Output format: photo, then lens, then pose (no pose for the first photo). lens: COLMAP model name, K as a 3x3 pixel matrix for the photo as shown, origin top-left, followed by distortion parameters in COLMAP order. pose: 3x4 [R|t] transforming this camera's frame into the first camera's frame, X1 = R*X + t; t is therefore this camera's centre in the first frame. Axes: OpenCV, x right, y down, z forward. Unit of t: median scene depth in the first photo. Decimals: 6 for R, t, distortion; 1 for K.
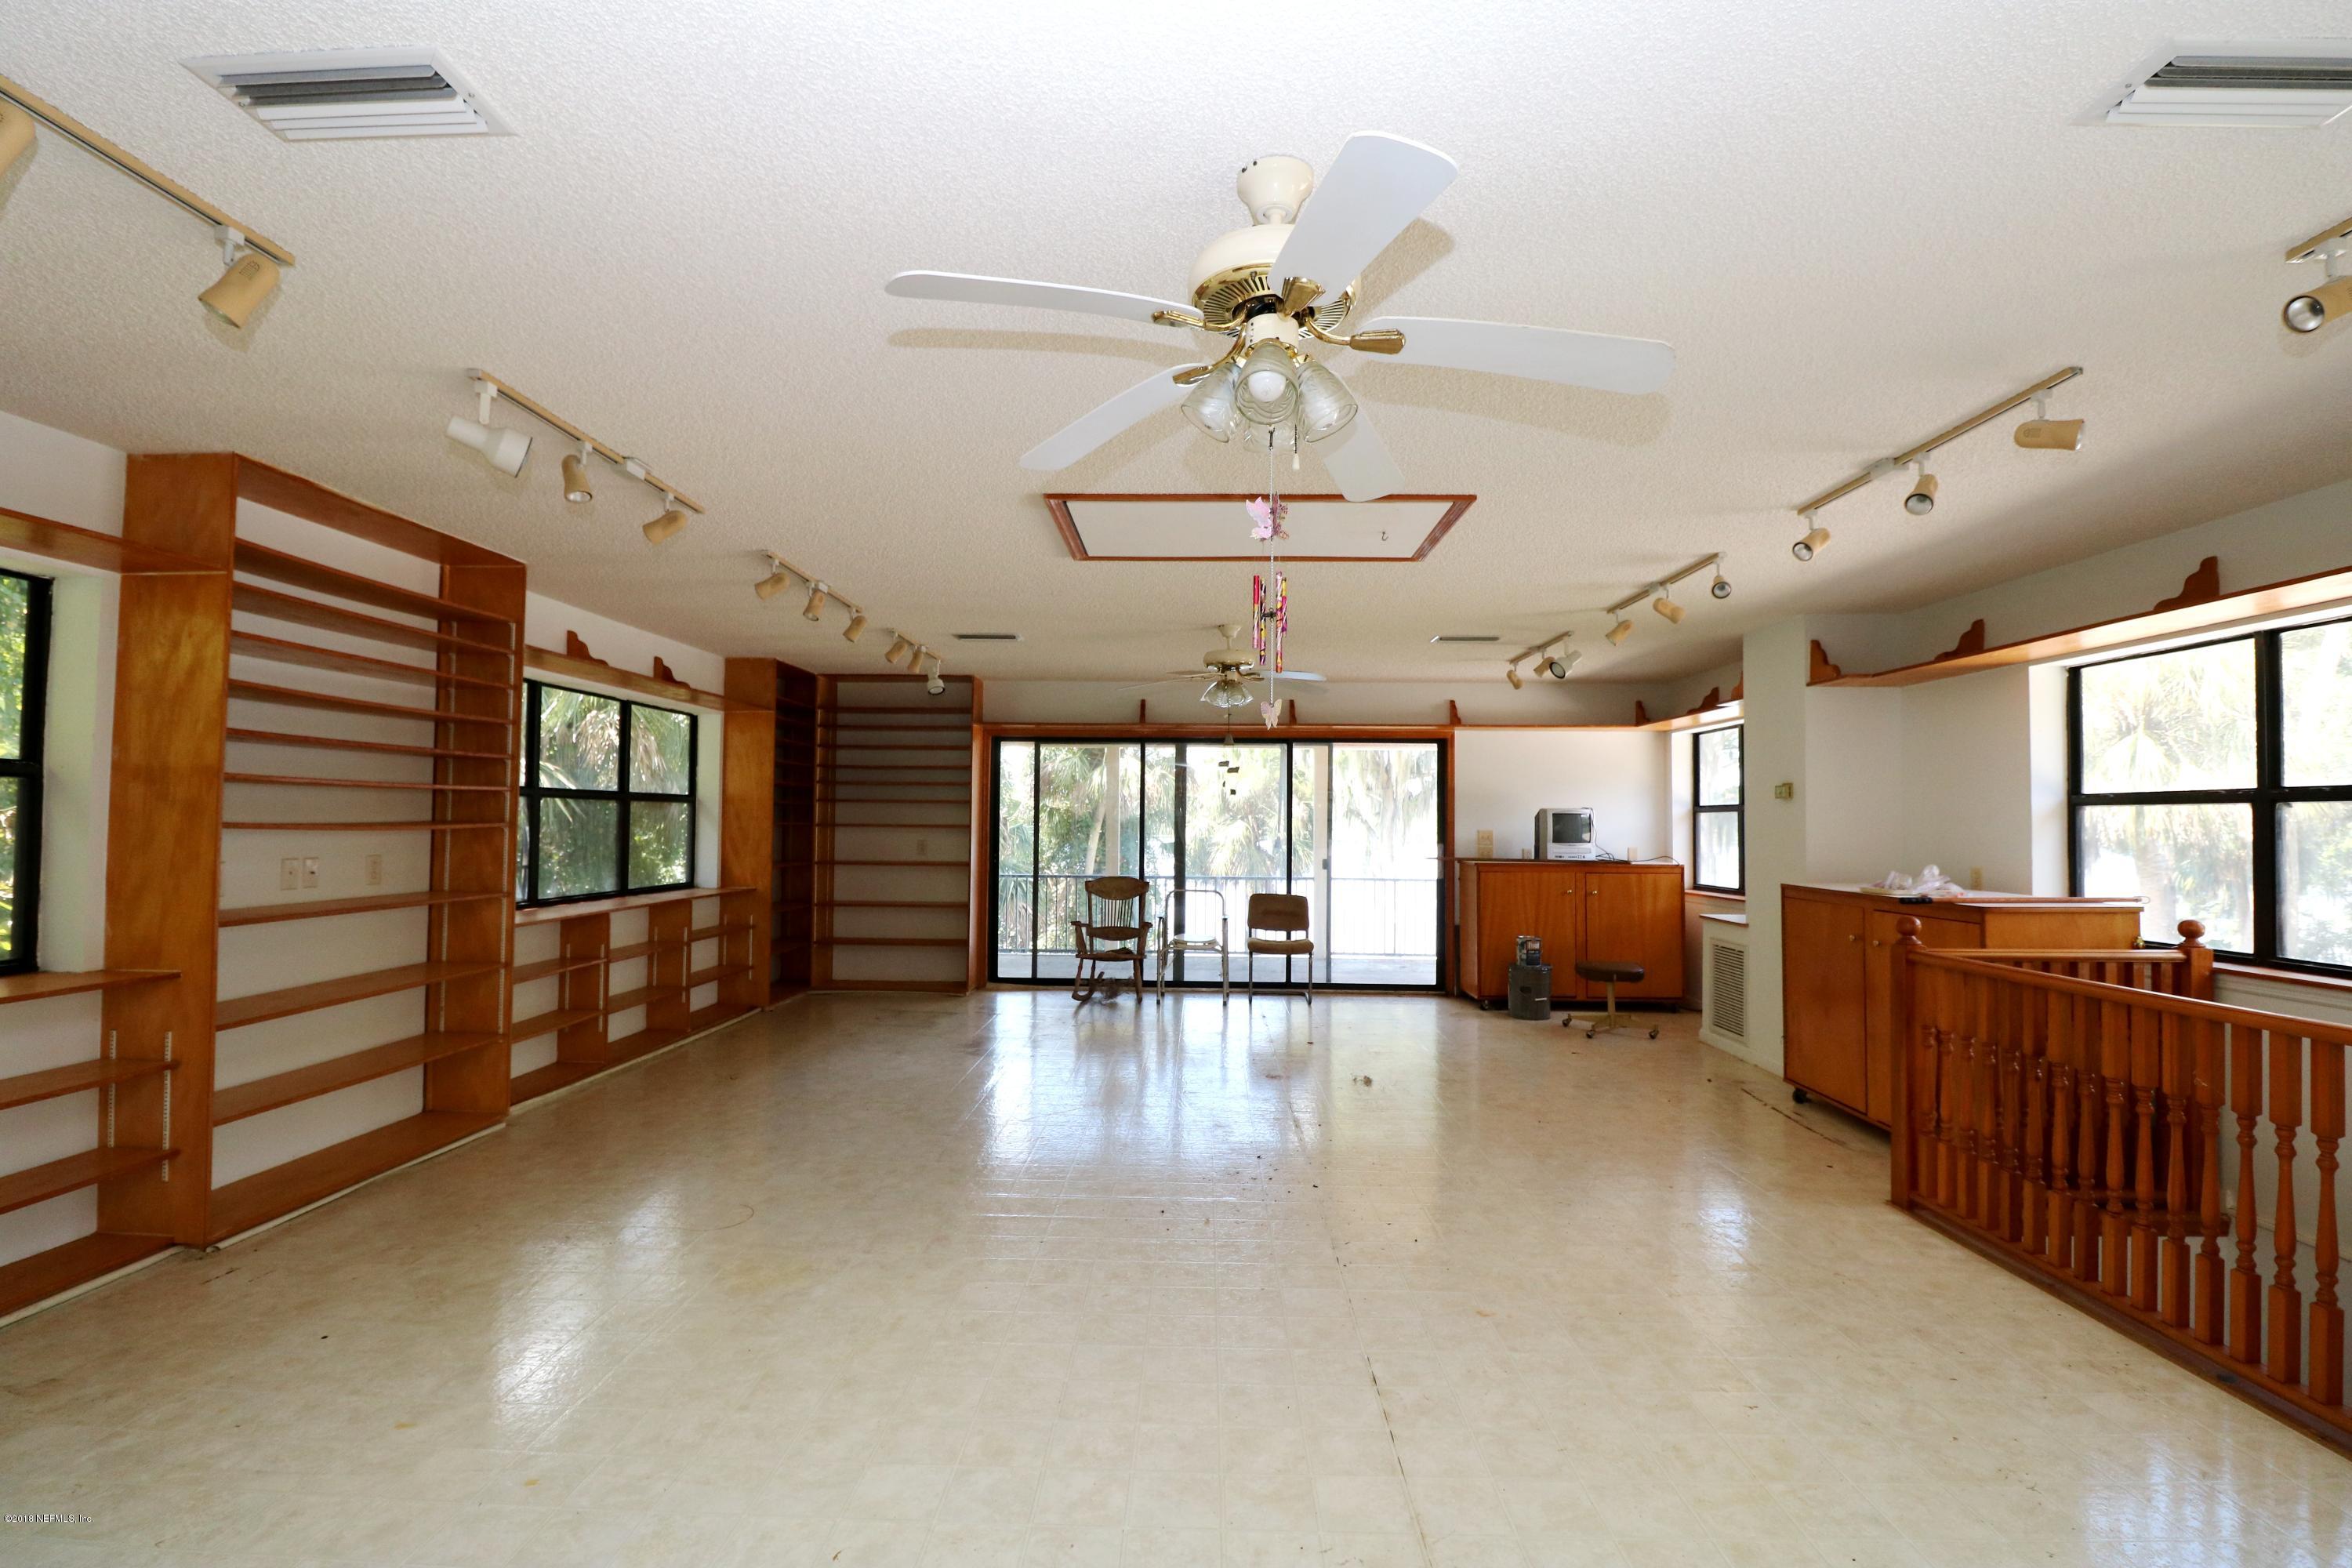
lens RADIAL K [[1099.6, 0, 1171.4], [0, 1099.6, 793.2], [0, 0, 1]] dist [0.000175, -0.013886]
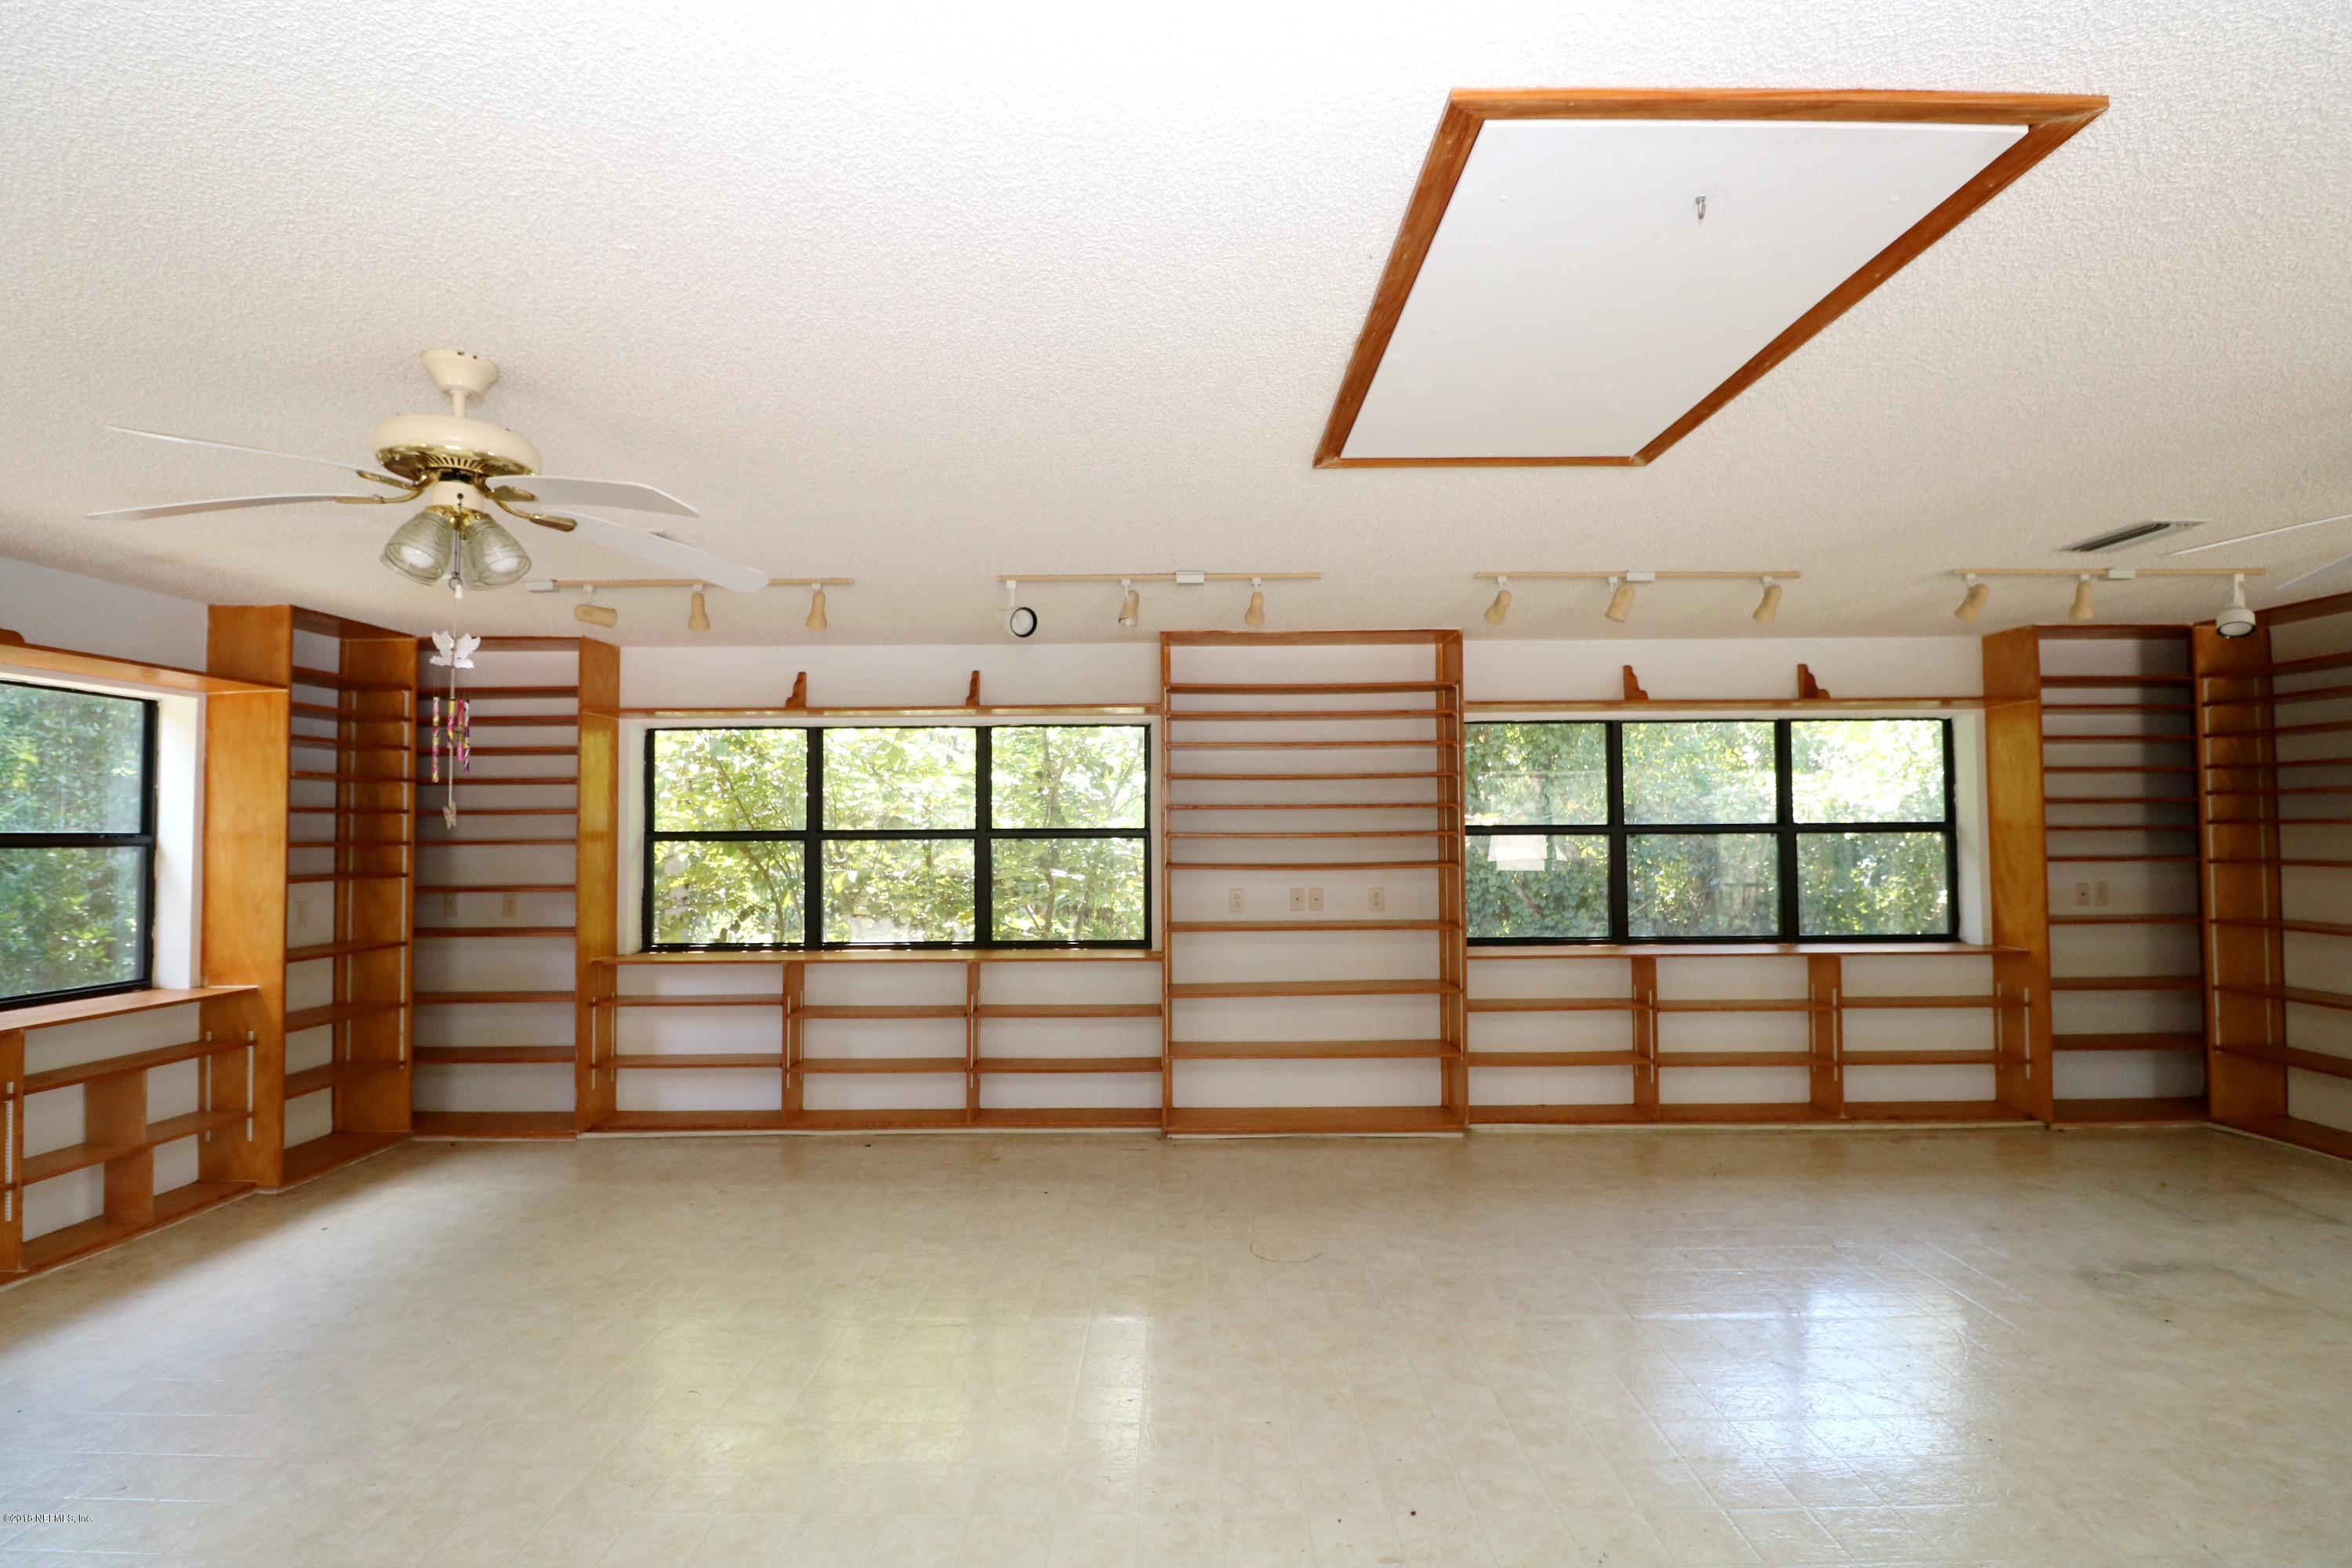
lens RADIAL K [[1099.6, 0, 1171.4], [0, 1099.6, 793.2], [0, 0, 1]] dist [0.000175, -0.013886]
pose [[0.032424, -0.042430, -0.998573, 0.418500], [0.032910, 0.998602, -0.041363, -0.006165], [0.998932, -0.031522, 0.033775, 0.554740]]
